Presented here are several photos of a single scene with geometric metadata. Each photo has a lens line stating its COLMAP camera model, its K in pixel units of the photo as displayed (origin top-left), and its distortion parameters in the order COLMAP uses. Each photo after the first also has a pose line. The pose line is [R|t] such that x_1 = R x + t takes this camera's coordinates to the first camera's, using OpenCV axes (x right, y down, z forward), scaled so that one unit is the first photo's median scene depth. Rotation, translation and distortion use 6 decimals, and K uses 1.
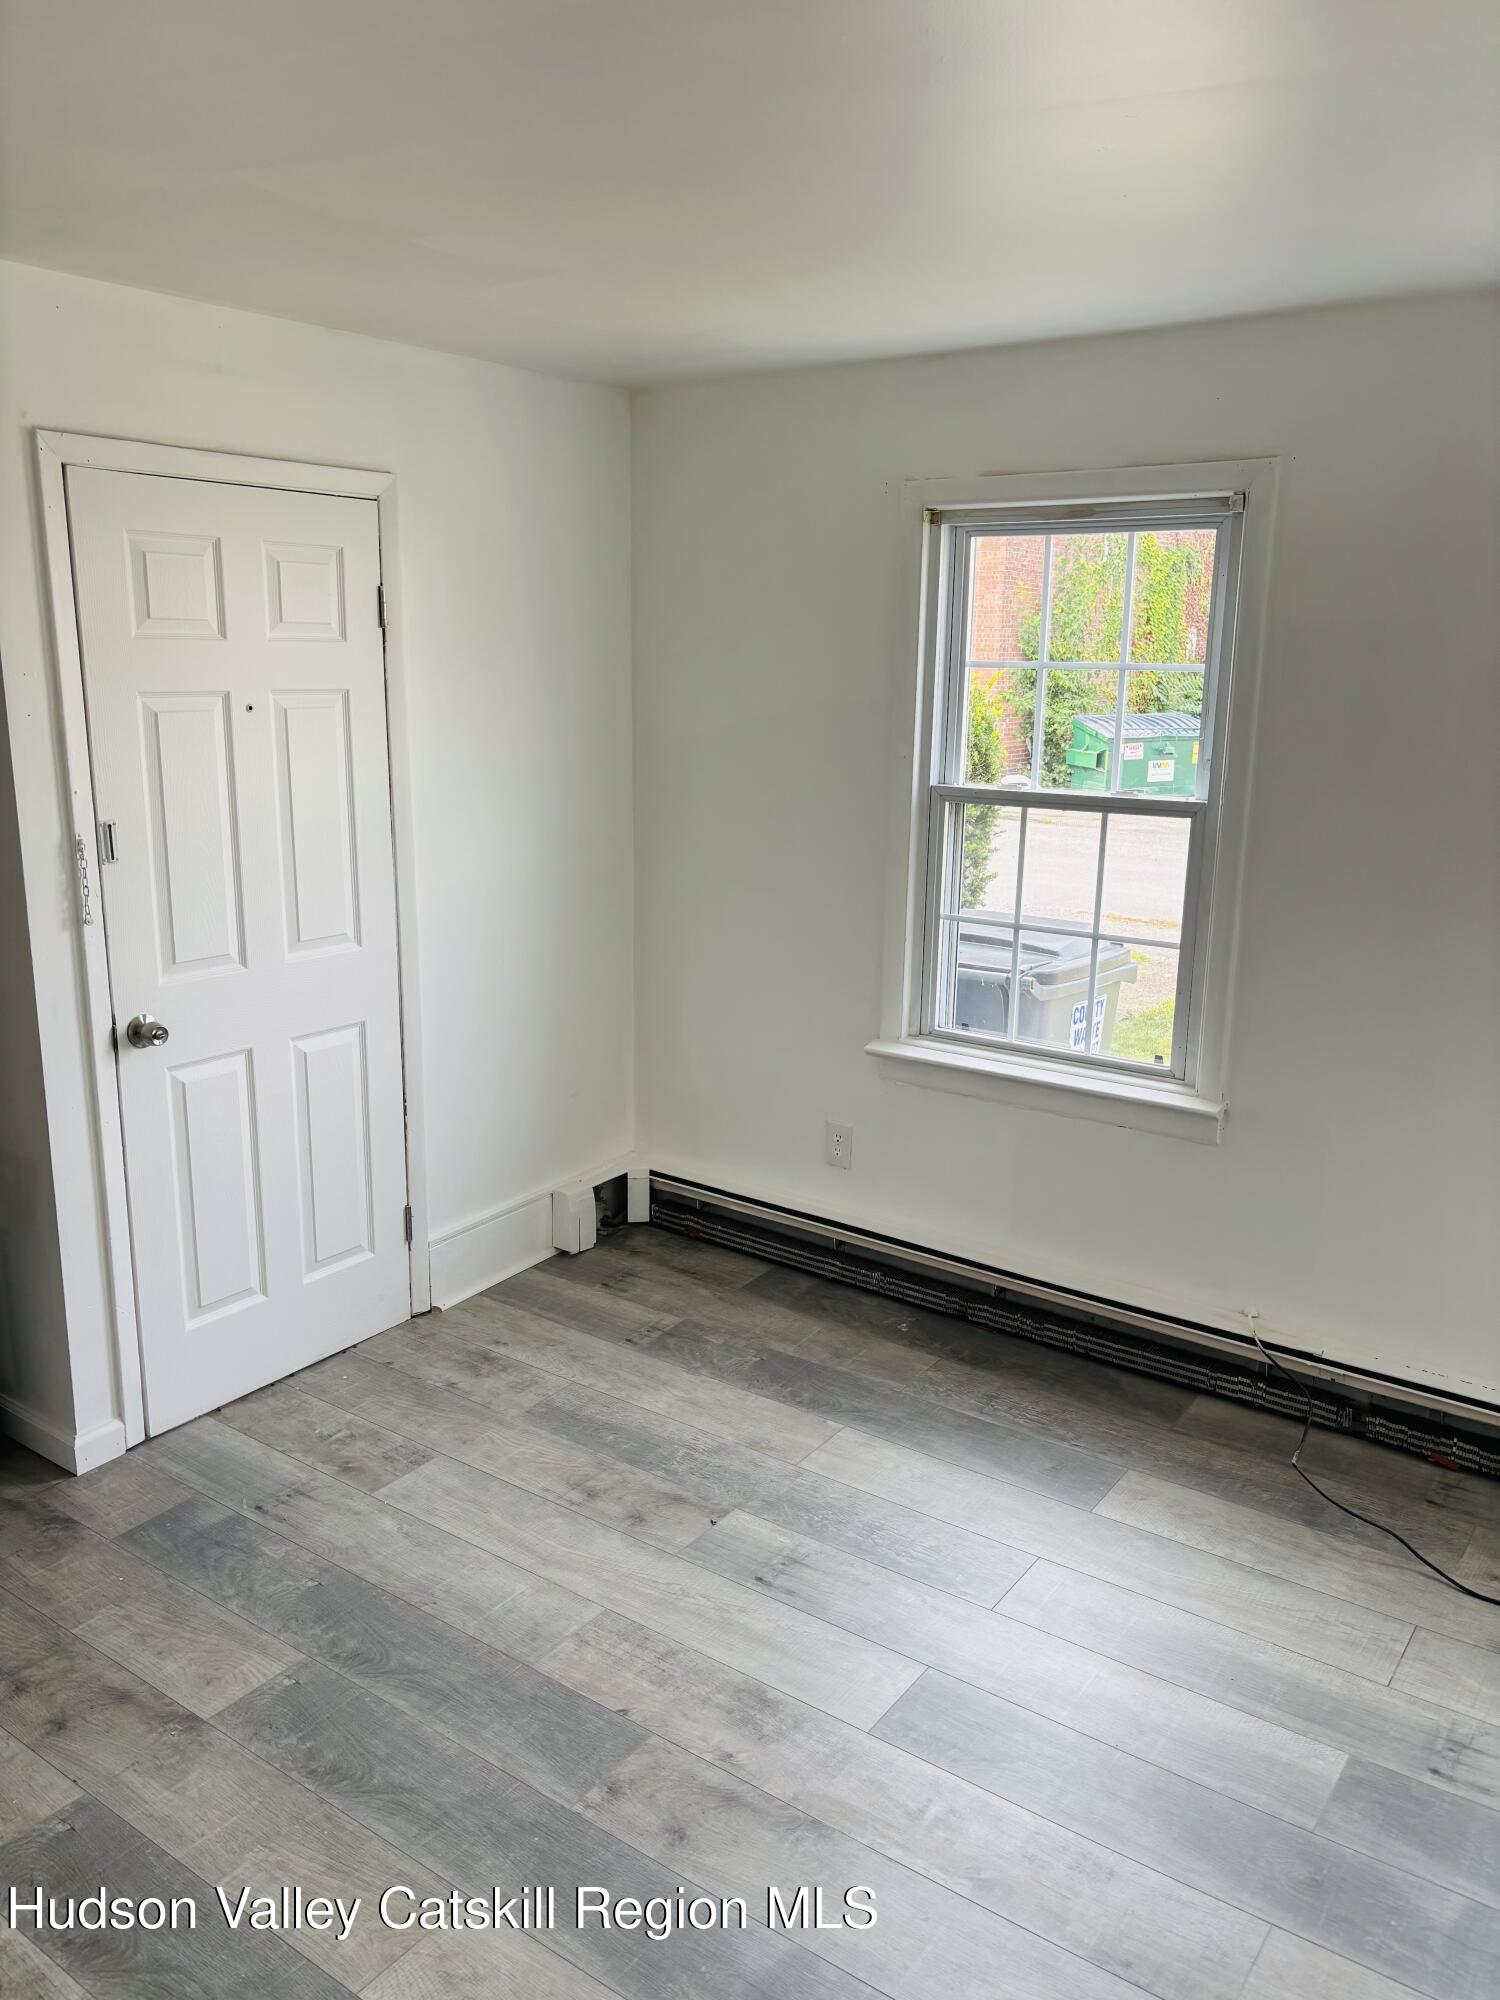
lens RADIAL K [[1515.3, 0, 750.0], [0, 1515.3, 1000.0], [0, 0, 1]] dist [0.059814, -0.070711]
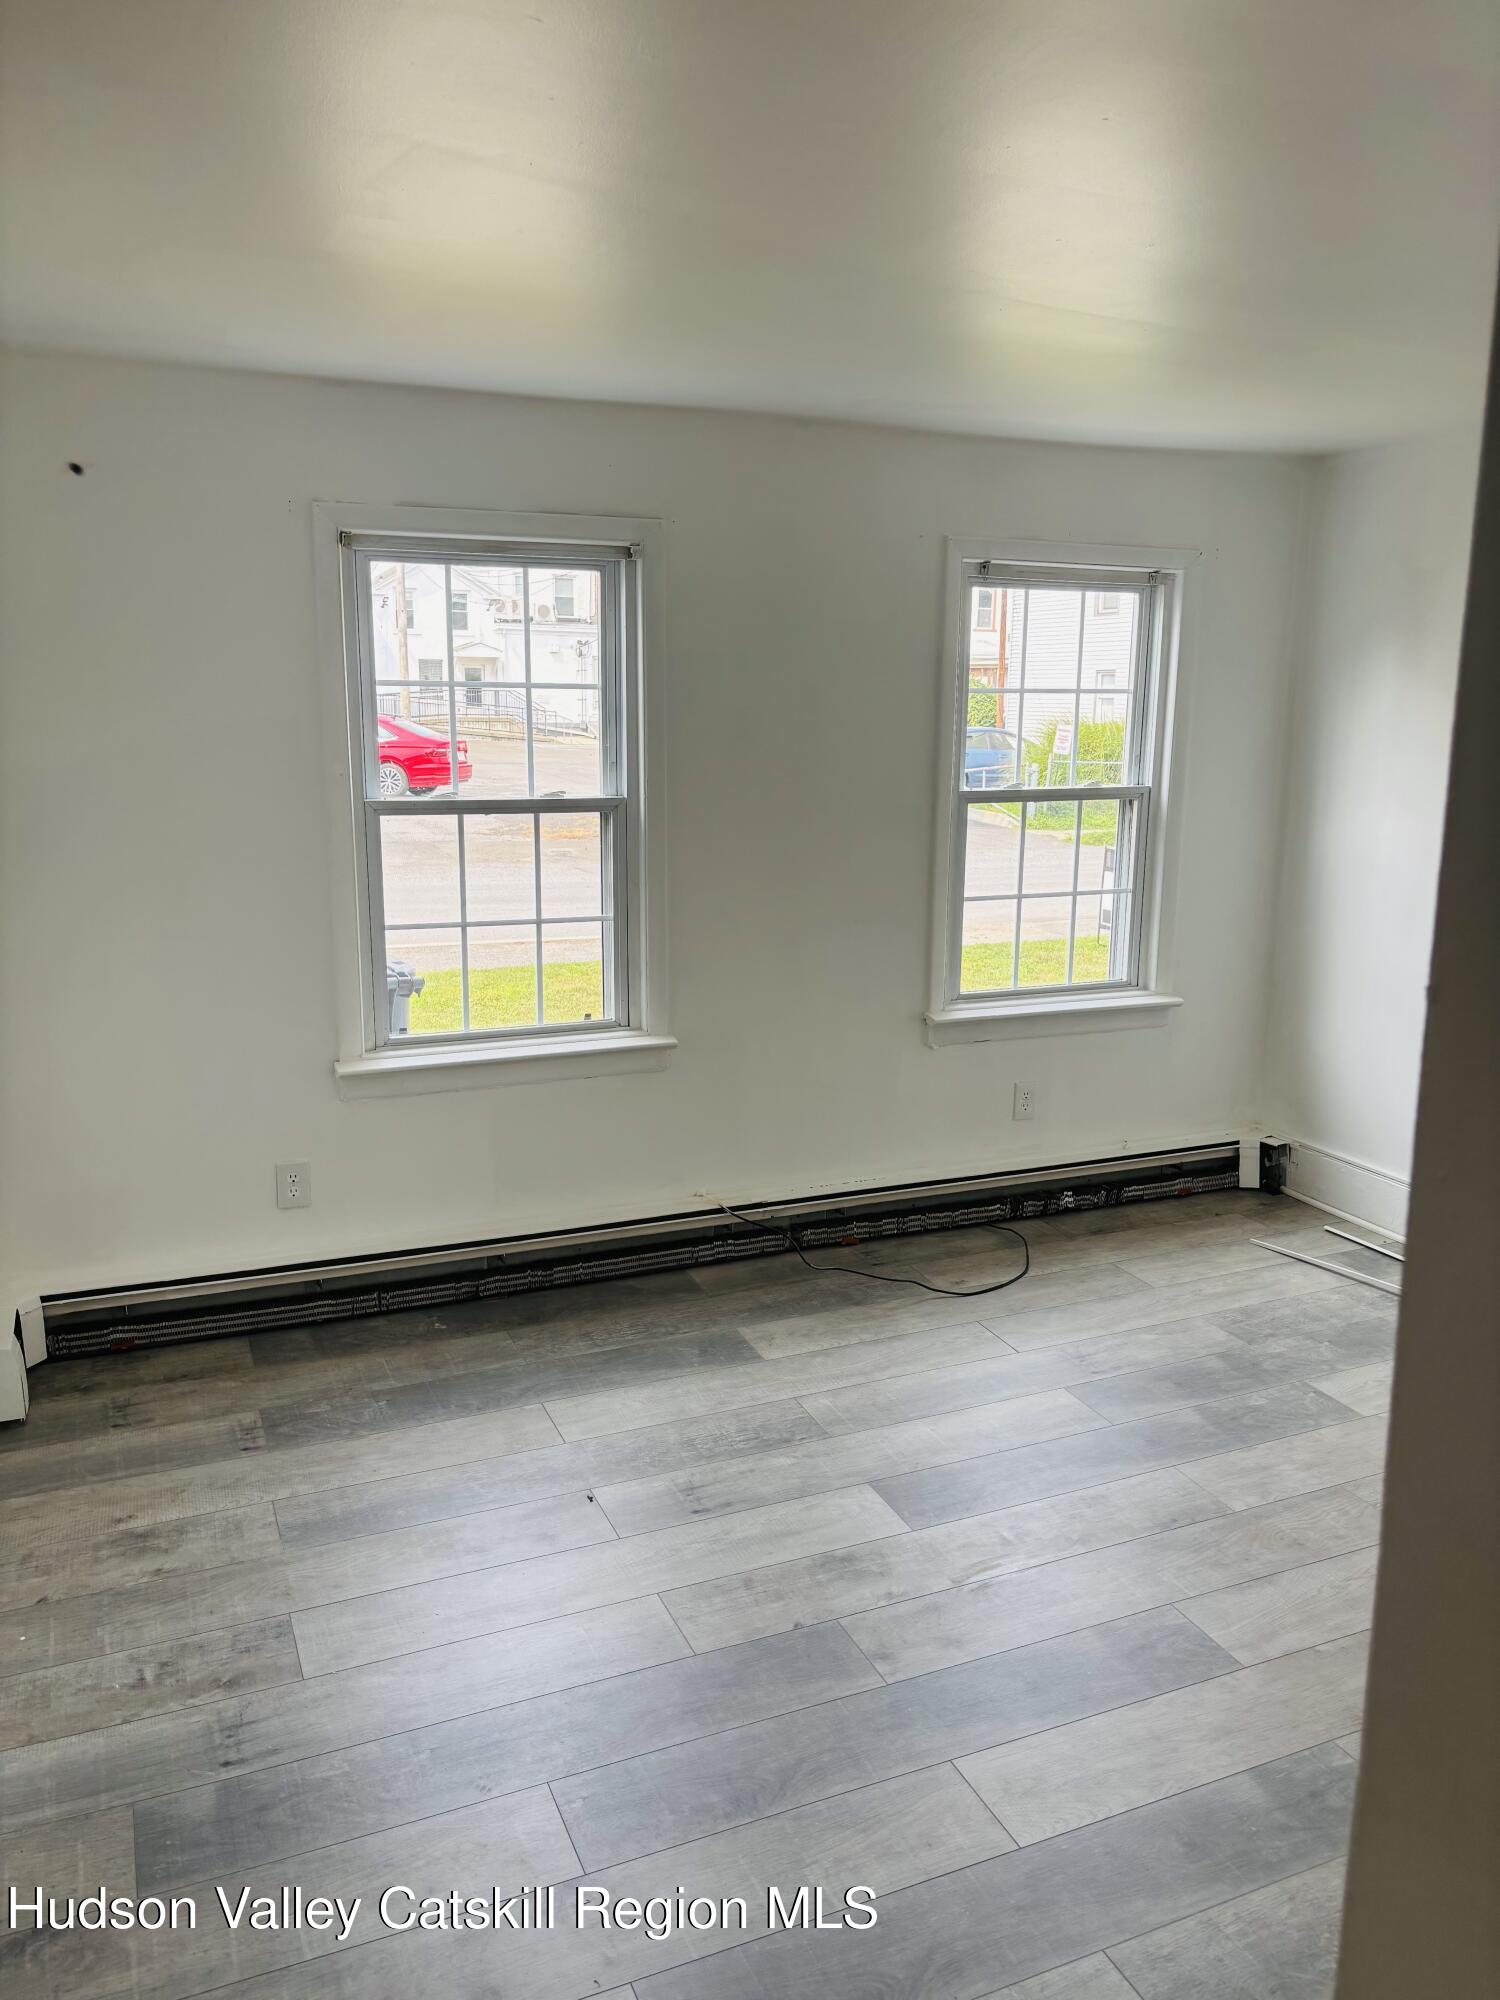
lens RADIAL K [[1499.8, 0, 750.0], [0, 1499.8, 1000.0], [0, 0, 1]] dist [0.009992, 0.001712]
pose [[0.523969, -0.186857, 0.830988, -0.640861], [0.193824, 0.976200, 0.097296, -0.063148], [-0.829391, 0.110085, 0.547716, 0.264176]]
